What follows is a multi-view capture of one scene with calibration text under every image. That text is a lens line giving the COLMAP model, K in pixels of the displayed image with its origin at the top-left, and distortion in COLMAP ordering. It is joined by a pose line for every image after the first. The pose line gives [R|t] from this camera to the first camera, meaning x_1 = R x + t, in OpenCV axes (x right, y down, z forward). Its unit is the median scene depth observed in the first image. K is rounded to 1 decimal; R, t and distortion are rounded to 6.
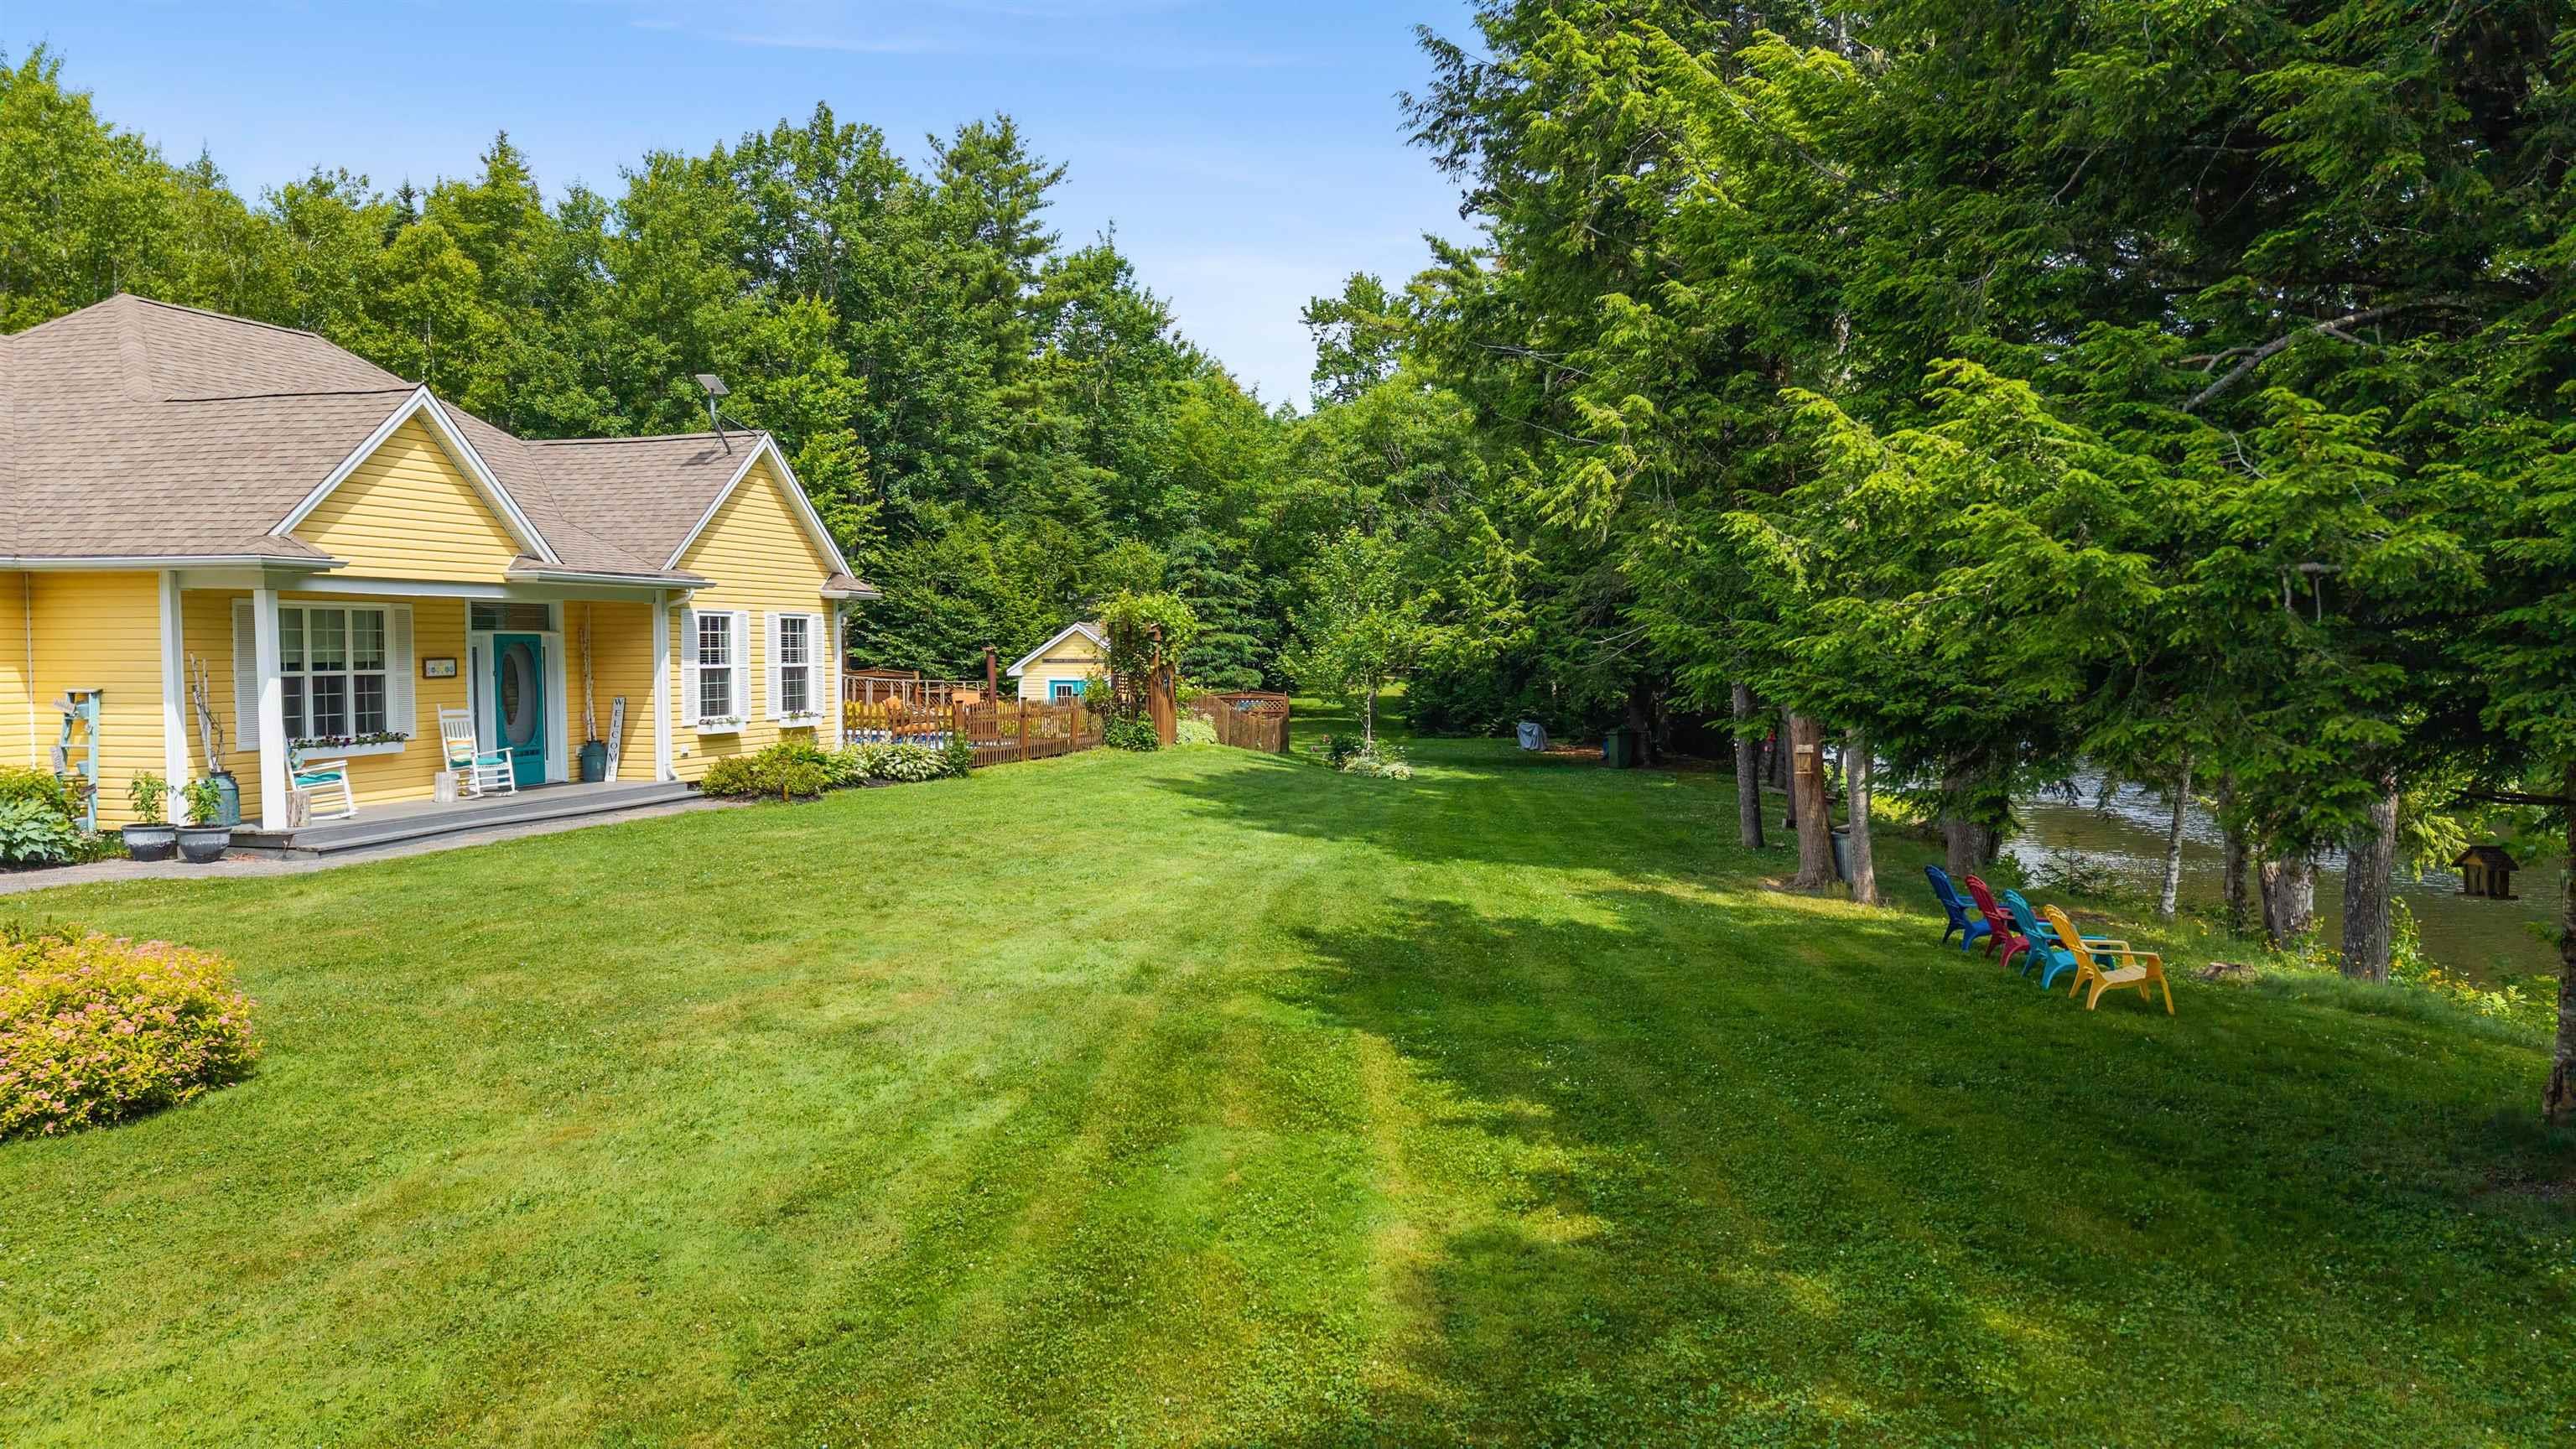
lens RADIAL K [[1736.6, 0, 1287.8], [0, 1736.6, 758.9], [0, 0, 1]] dist [-0.003506, 0.025134]
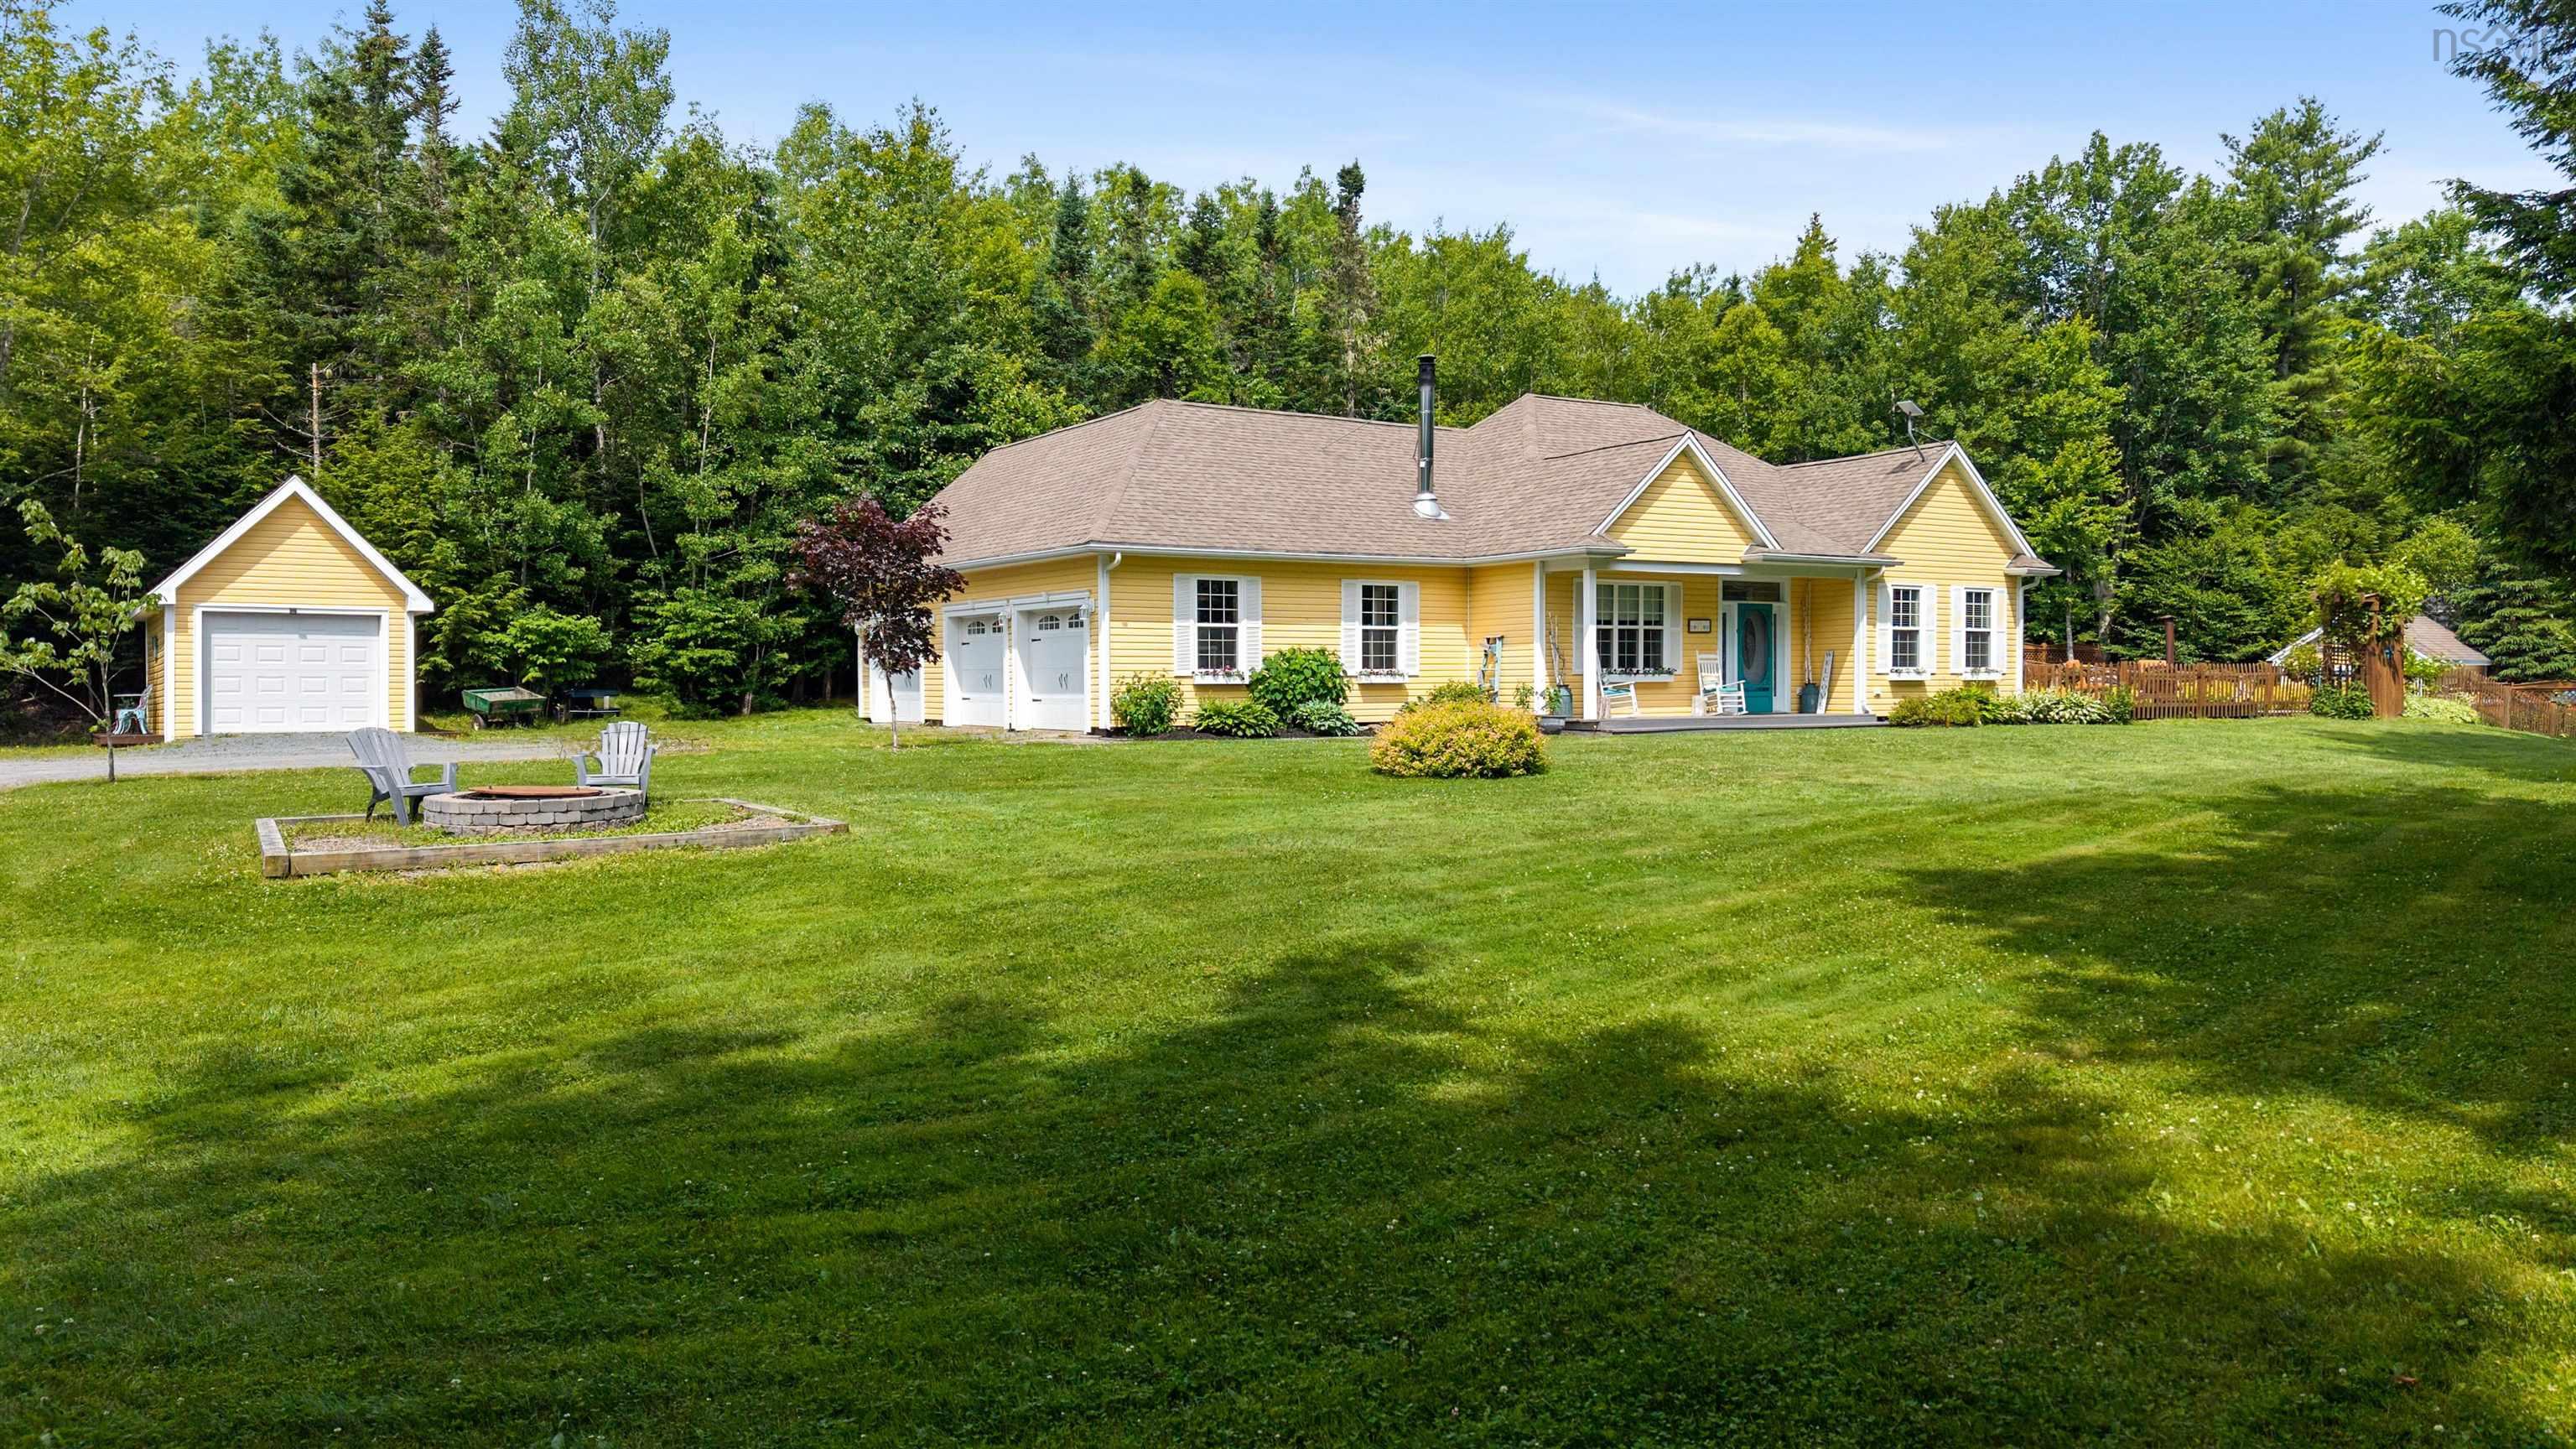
lens RADIAL K [[1784.8, 0, 1288.0], [0, 1784.8, 724.5], [0, 0, 1]] dist [-0.004577, 0.000341]
pose [[0.745531, 0.005509, -0.666448, 0.110842], [-0.033954, 0.998981, -0.029725, 0.038719], [0.665605, 0.044790, 0.744959, -0.147065]]
